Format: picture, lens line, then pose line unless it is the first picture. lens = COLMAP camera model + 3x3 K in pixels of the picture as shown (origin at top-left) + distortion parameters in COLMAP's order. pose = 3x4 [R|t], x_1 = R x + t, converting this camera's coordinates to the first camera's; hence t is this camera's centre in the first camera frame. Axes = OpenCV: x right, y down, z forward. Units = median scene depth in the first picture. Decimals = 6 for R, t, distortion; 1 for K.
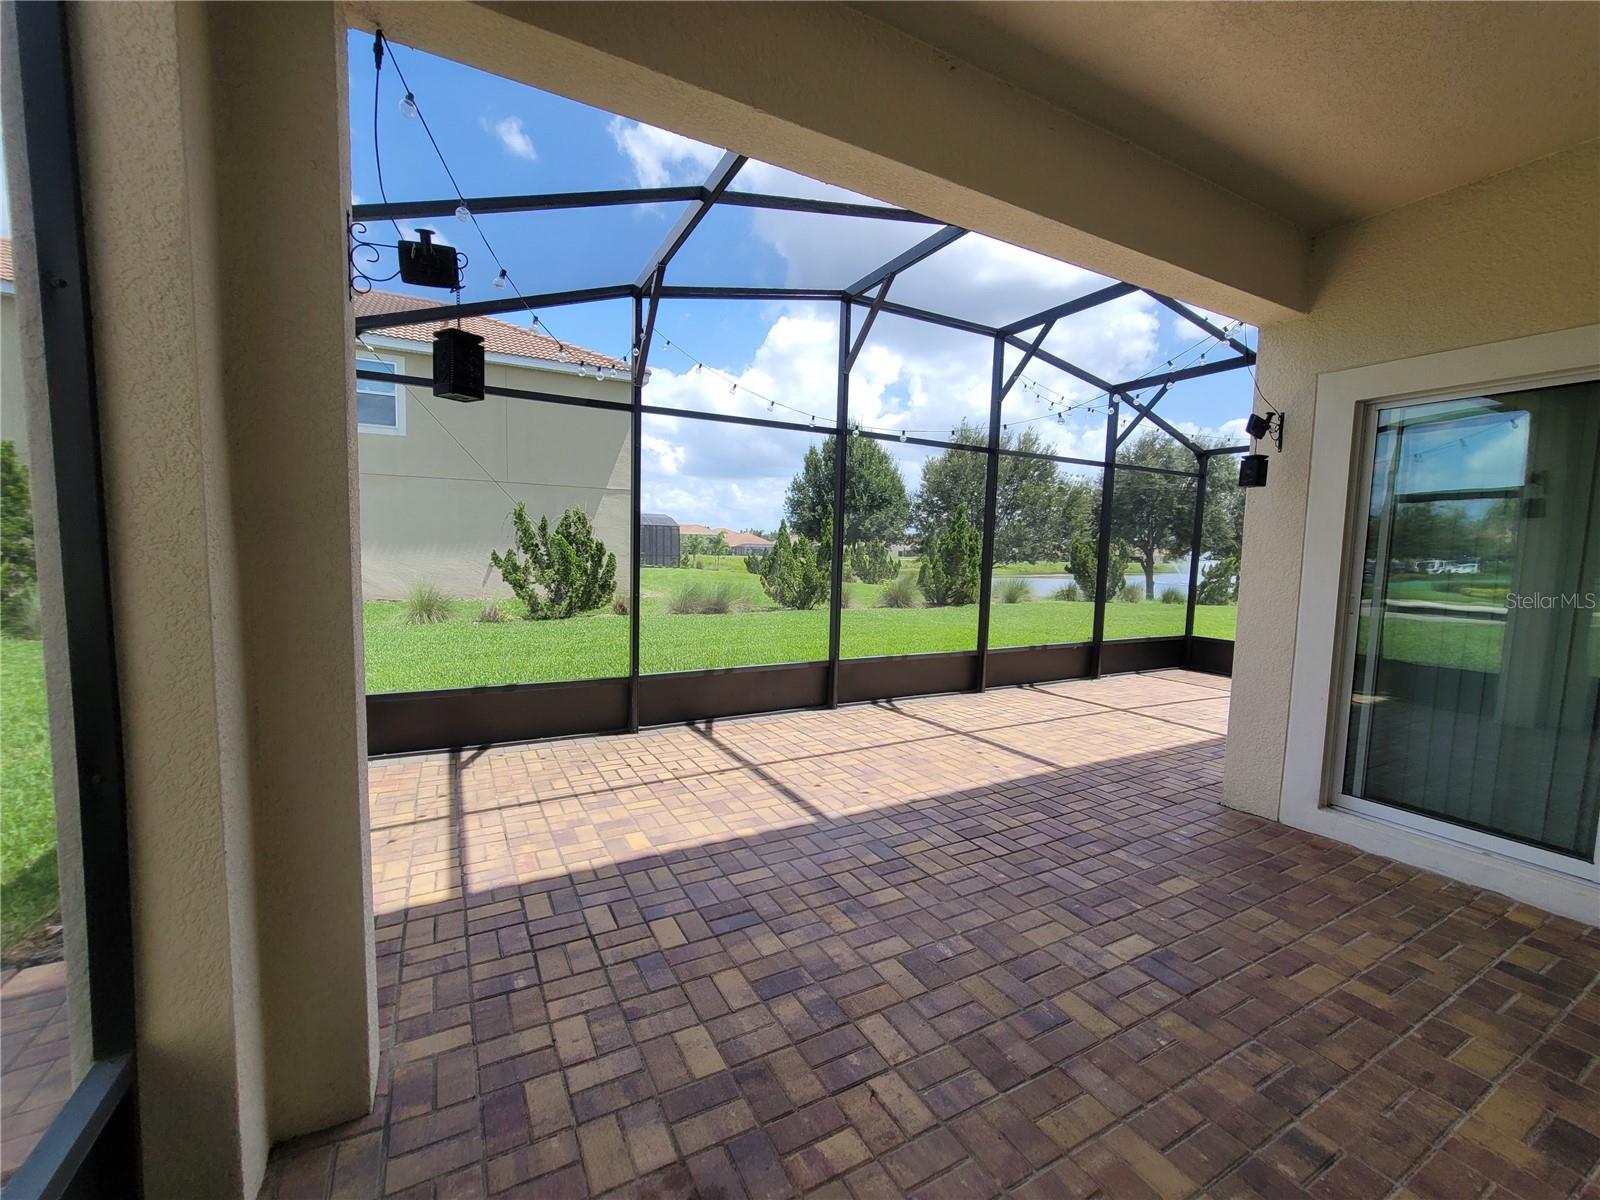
lens RADIAL K [[652.6, 0, 791.4], [0, 652.6, 600.8], [0, 0, 1]] dist [-0.005526, 0.000916]
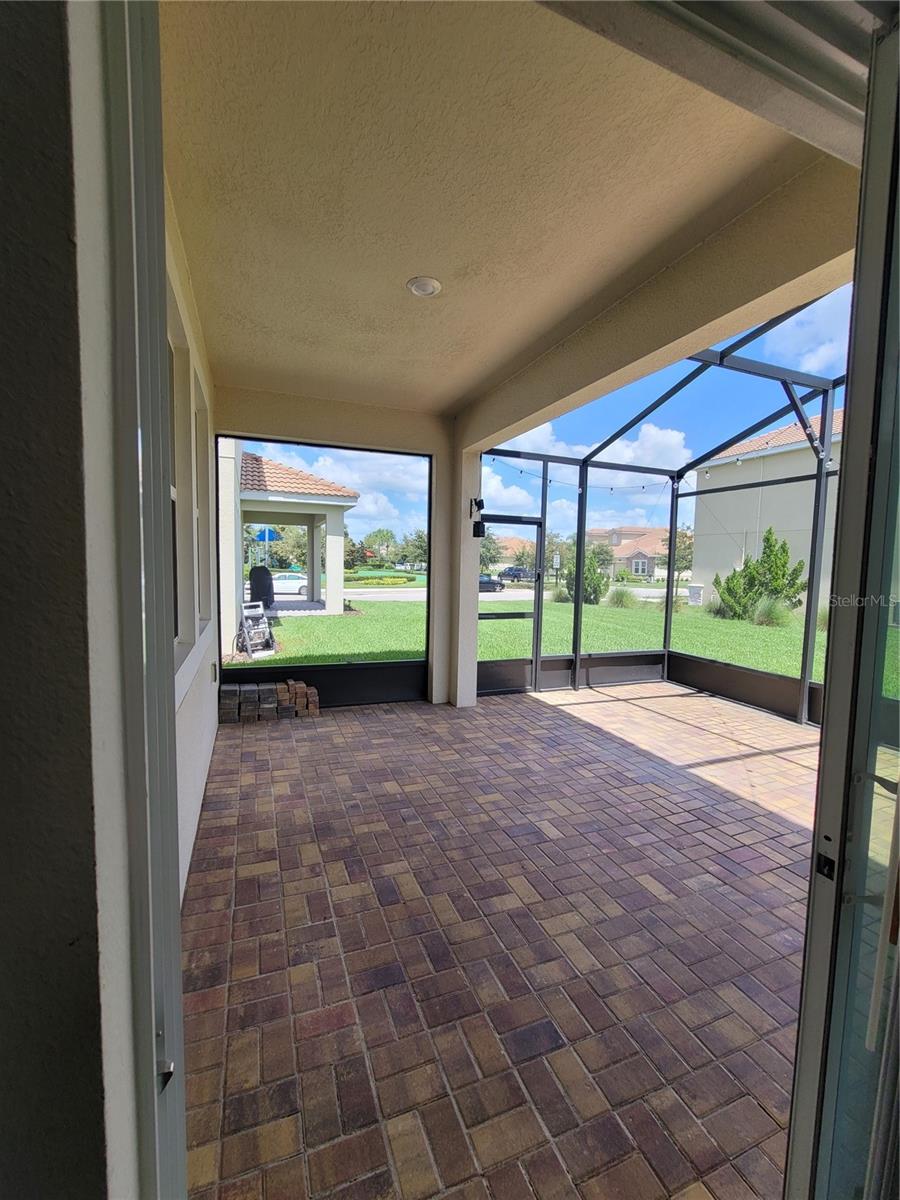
lens RADIAL K [[489.4, 0, 447.7], [0, 489.4, 603.5], [0, 0, 1]] dist [-0.005526, 0.000916]
pose [[-0.112576, 0.059086, -0.991885, 0.887465], [-0.101261, 0.992351, 0.070607, -0.036830], [0.988470, 0.108388, -0.105732, 0.431938]]
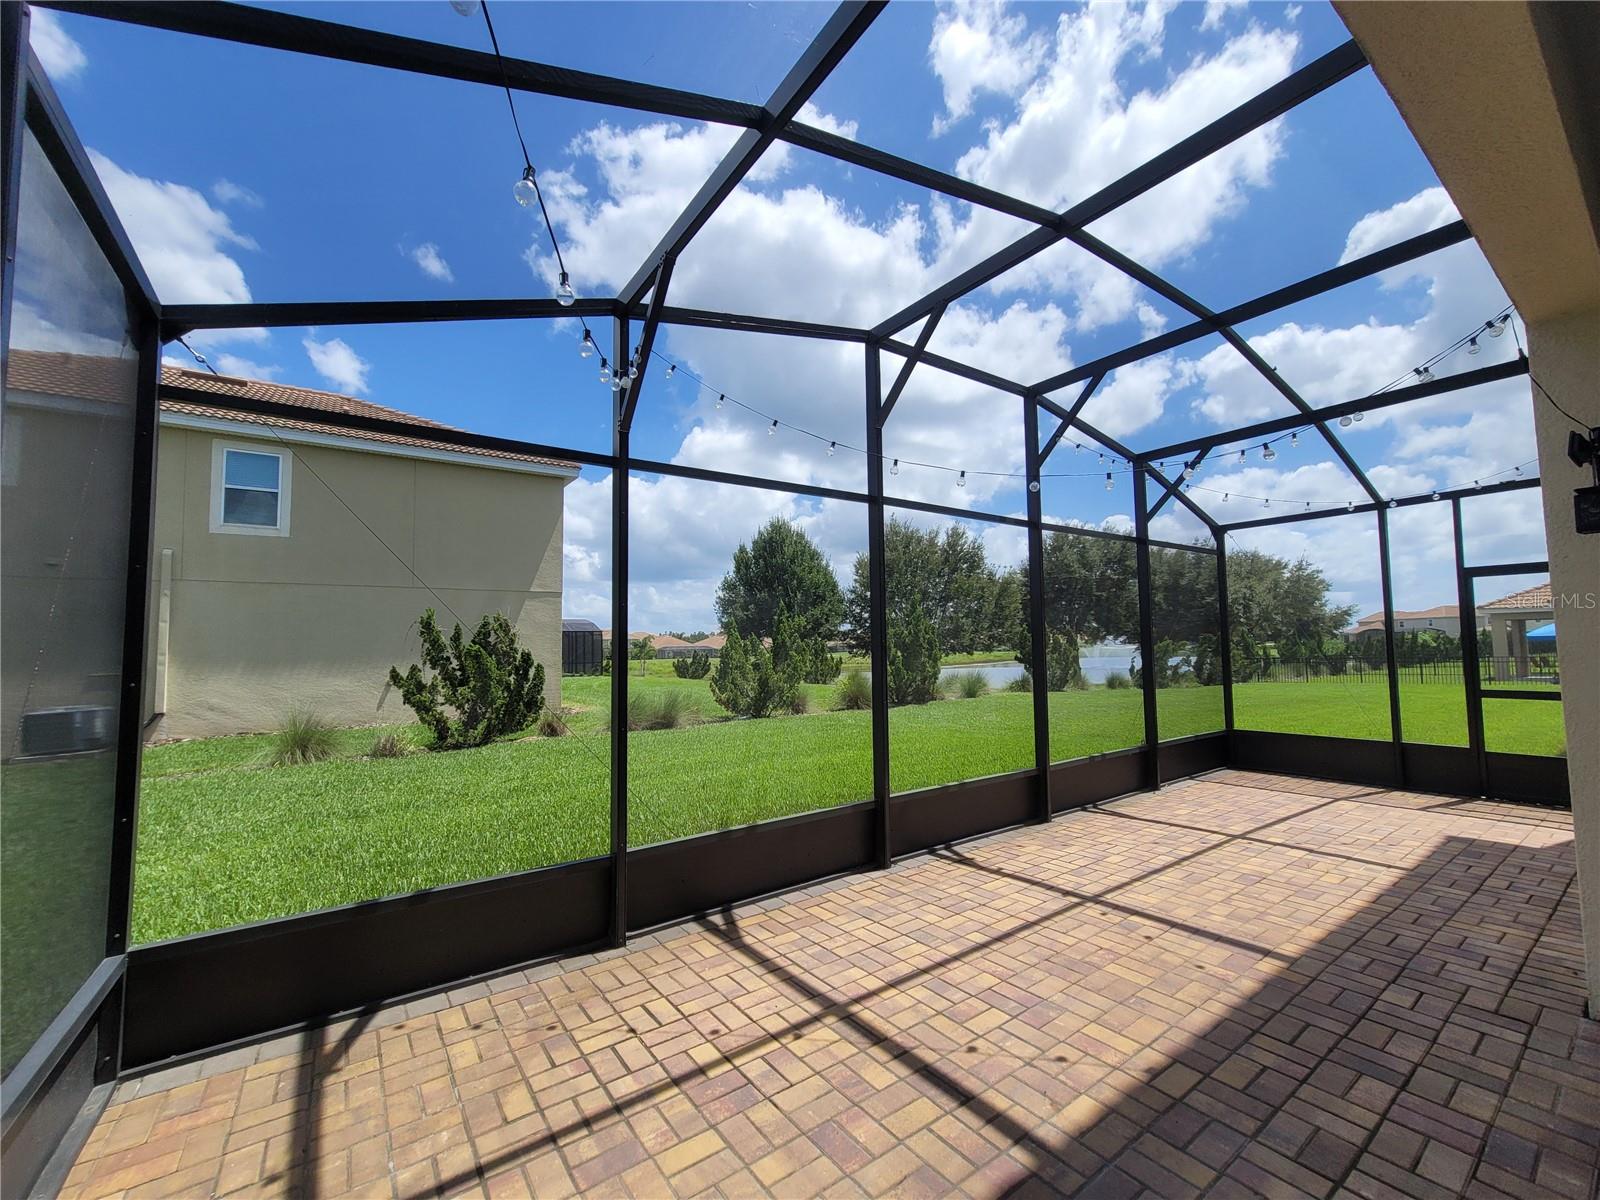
lens RADIAL K [[652.6, 0, 791.3], [0, 652.6, 592.8], [0, 0, 1]] dist [-0.005526, 0.000916]
pose [[0.991676, -0.030822, 0.125011, -0.160236], [0.050876, 0.985716, -0.160549, -0.033236], [-0.118277, 0.165573, 0.979079, 0.327828]]
